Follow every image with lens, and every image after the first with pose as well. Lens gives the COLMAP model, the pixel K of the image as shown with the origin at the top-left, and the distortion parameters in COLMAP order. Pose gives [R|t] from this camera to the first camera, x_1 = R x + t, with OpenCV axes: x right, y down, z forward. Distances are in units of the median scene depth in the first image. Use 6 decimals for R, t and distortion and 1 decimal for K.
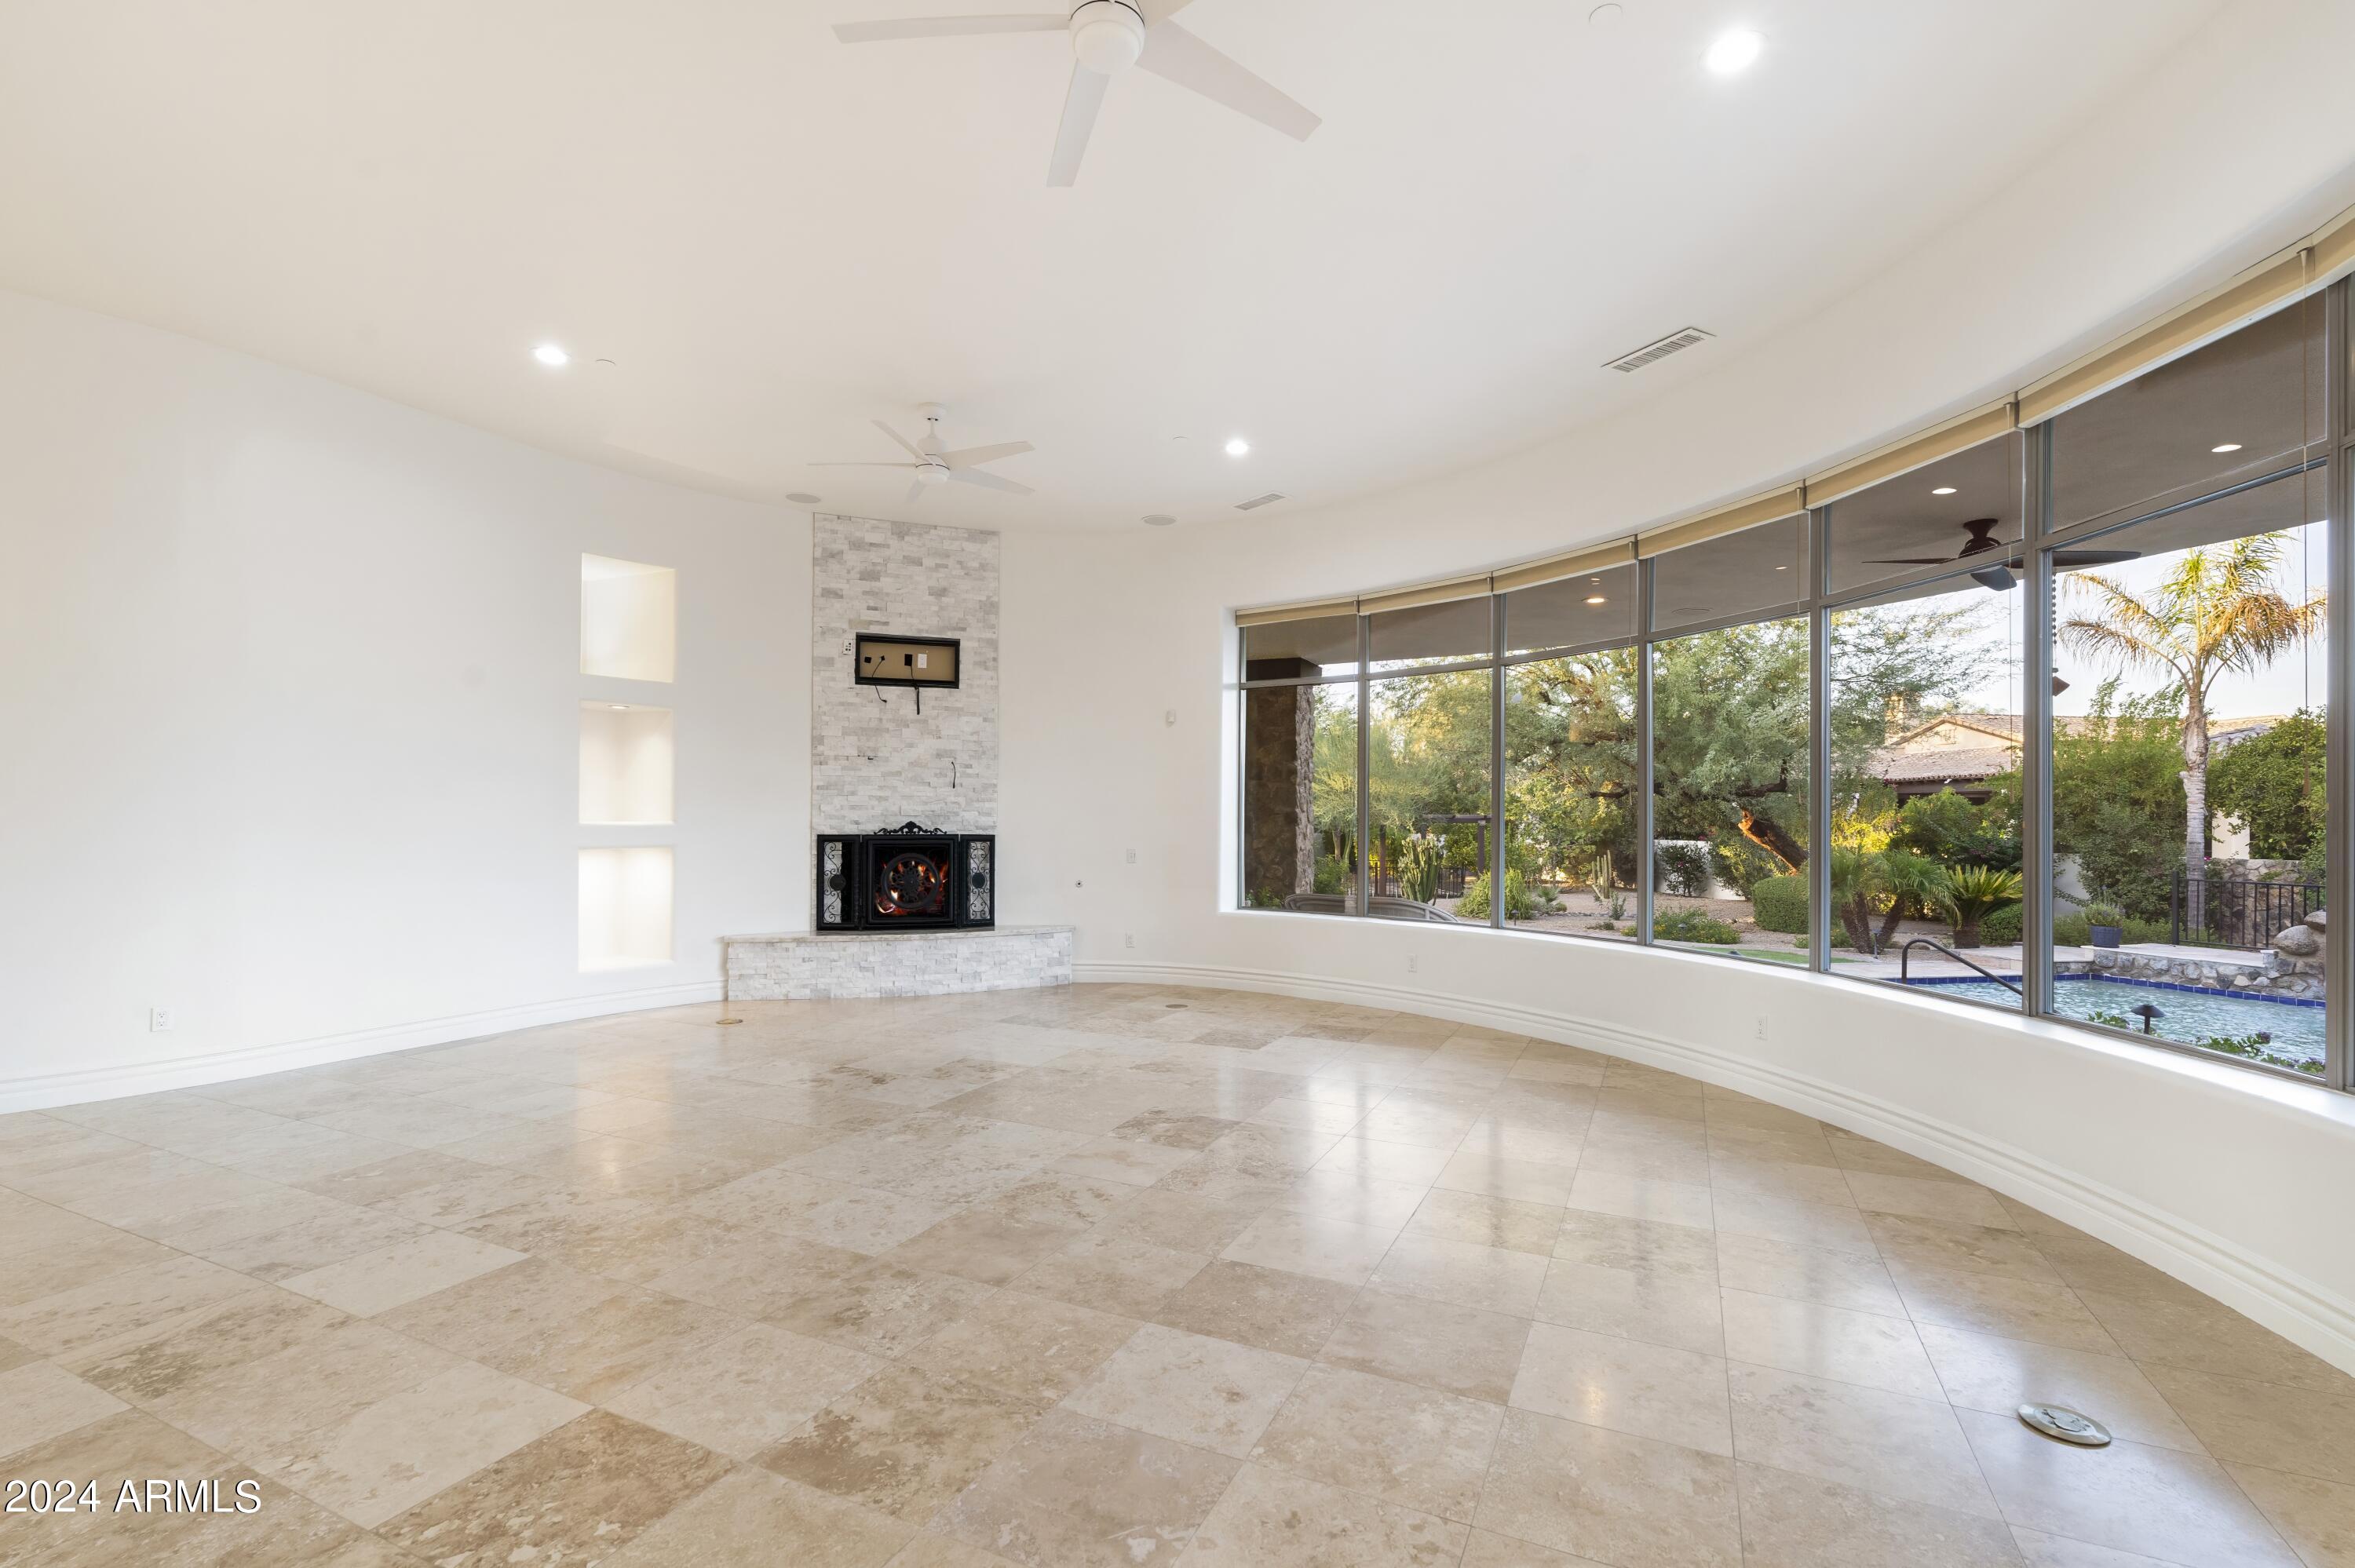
lens RADIAL K [[1073.7, 0, 1177.5], [0, 1073.7, 784.0], [0, 0, 1]] dist [-0.001048, -0.000047]
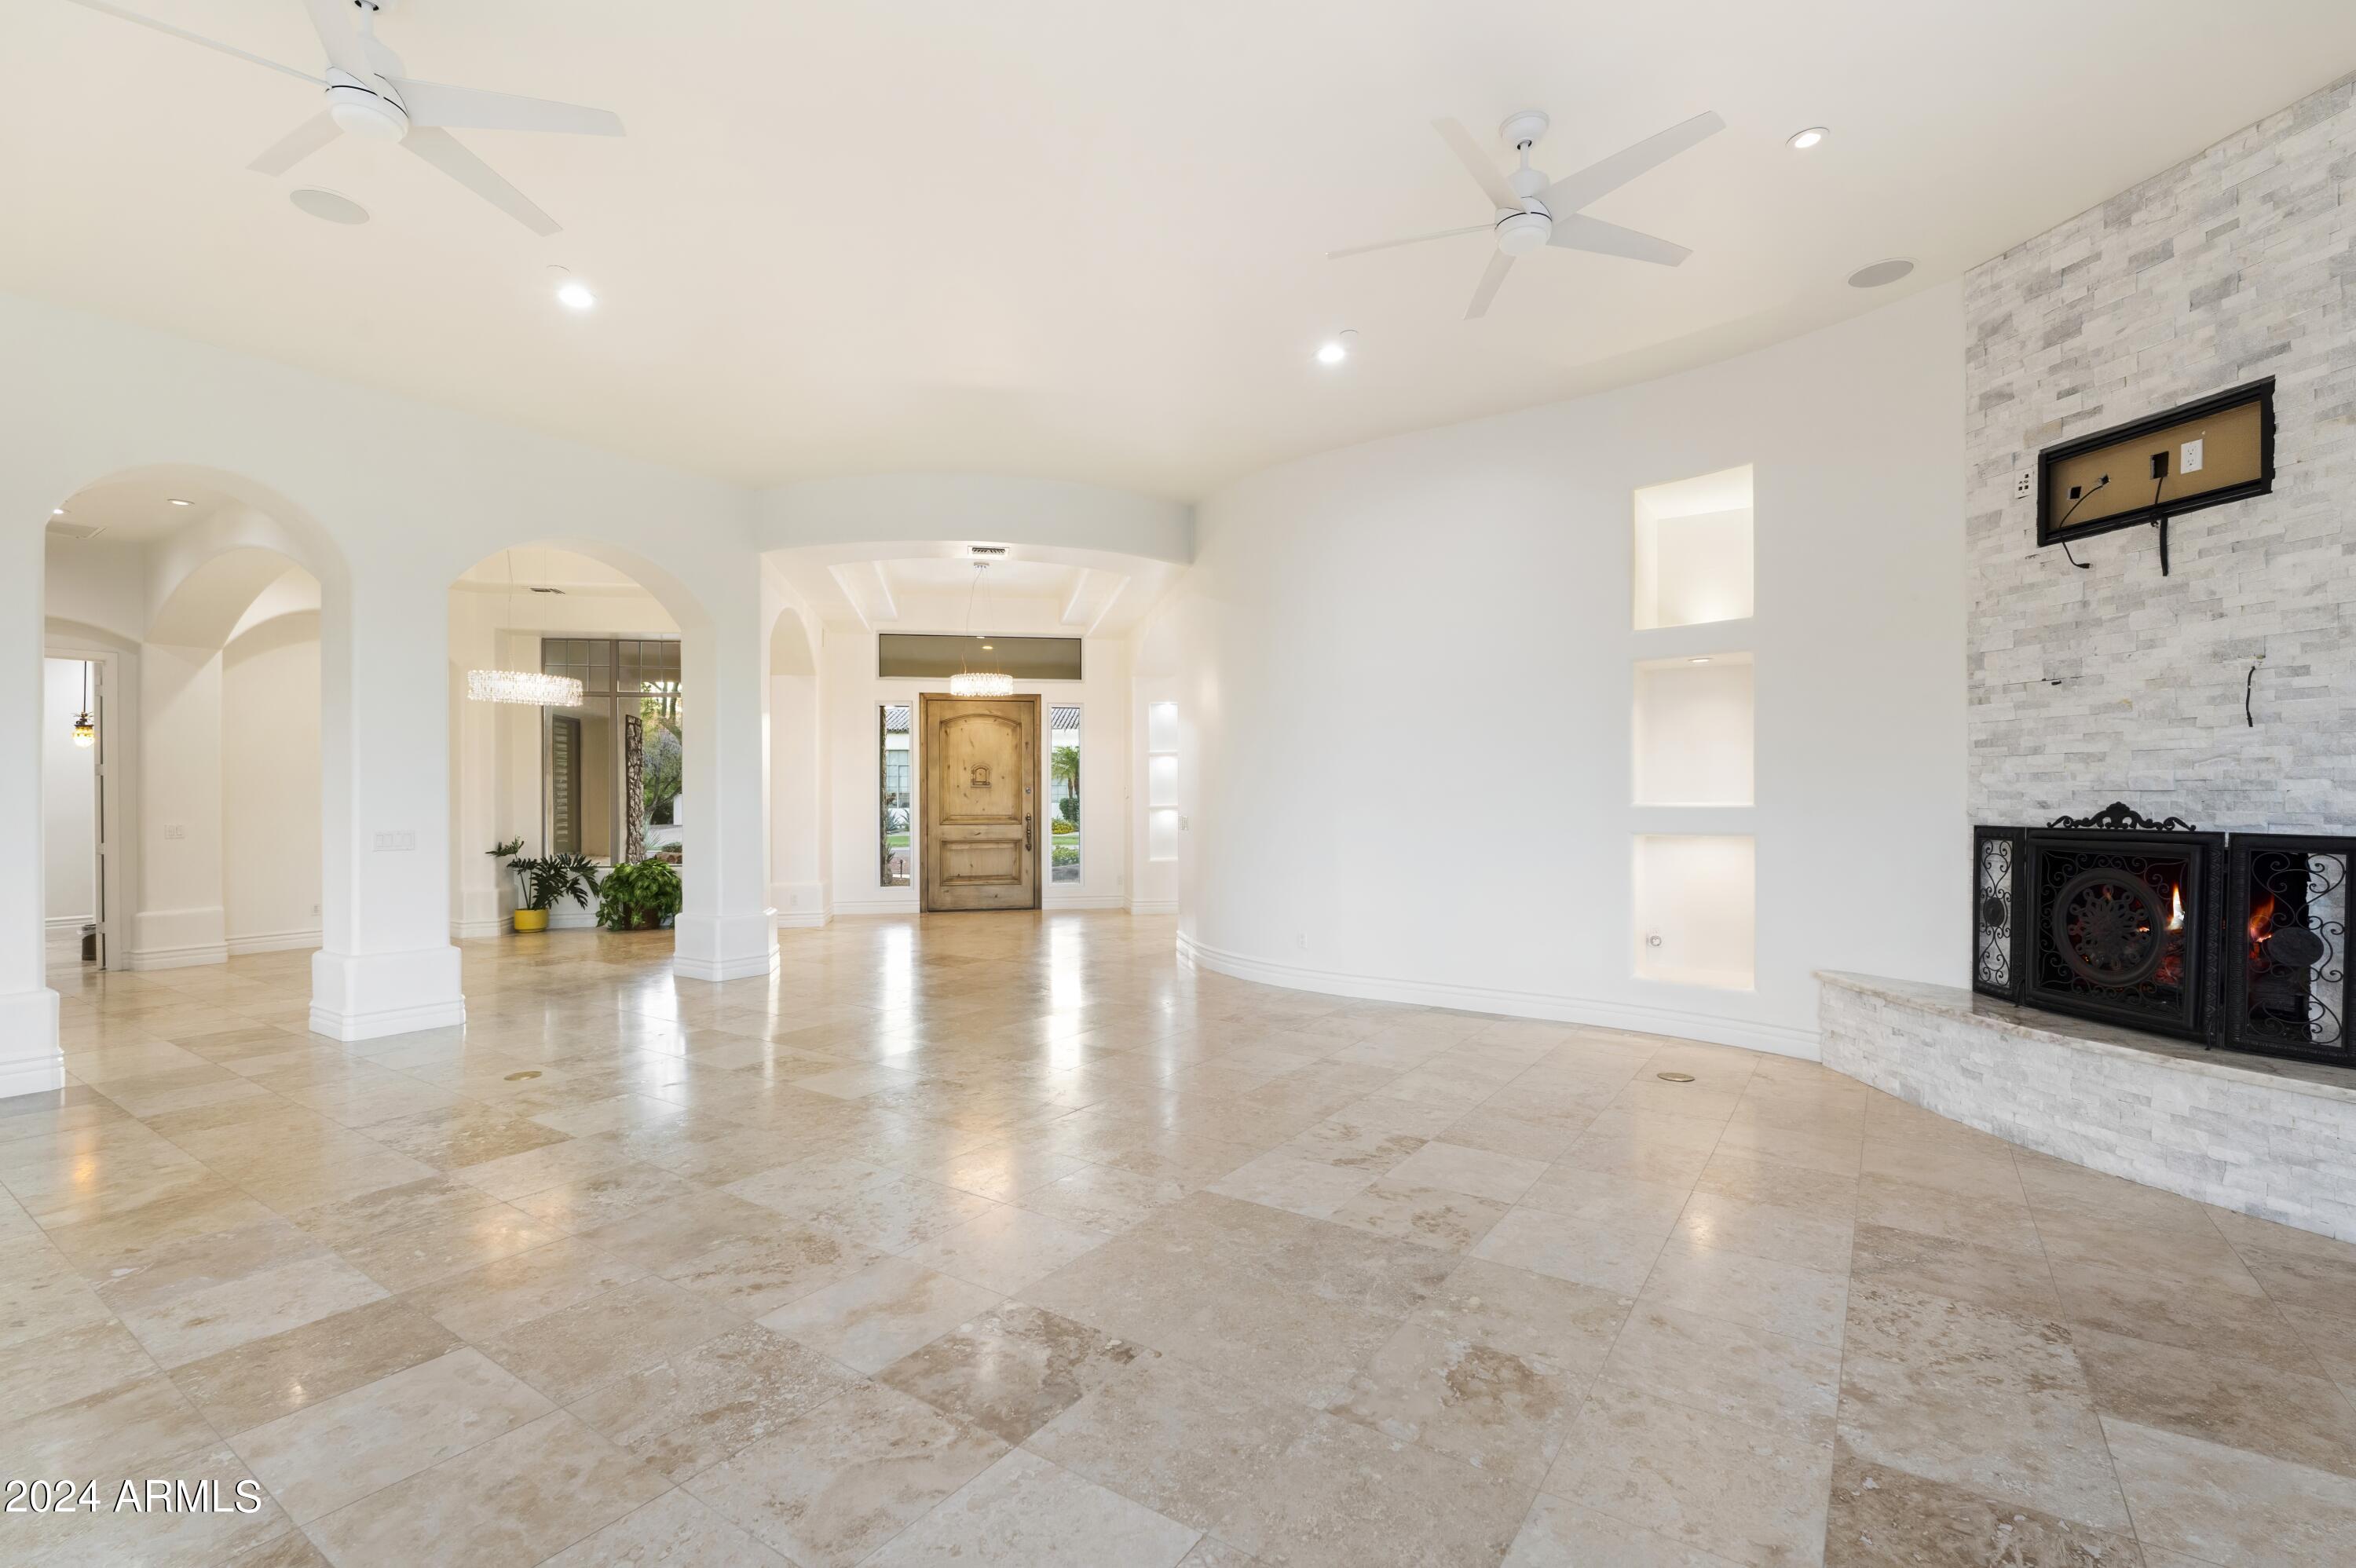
lens RADIAL K [[1054.5, 0, 1178.0], [0, 1054.5, 784.0], [0, 0, 1]] dist [-0.002313, -0.000670]
pose [[-0.165606, -0.015495, -0.986070, 0.289535], [0.033538, 0.999210, -0.021334, 0.022256], [0.985622, -0.036604, -0.164955, 0.660821]]
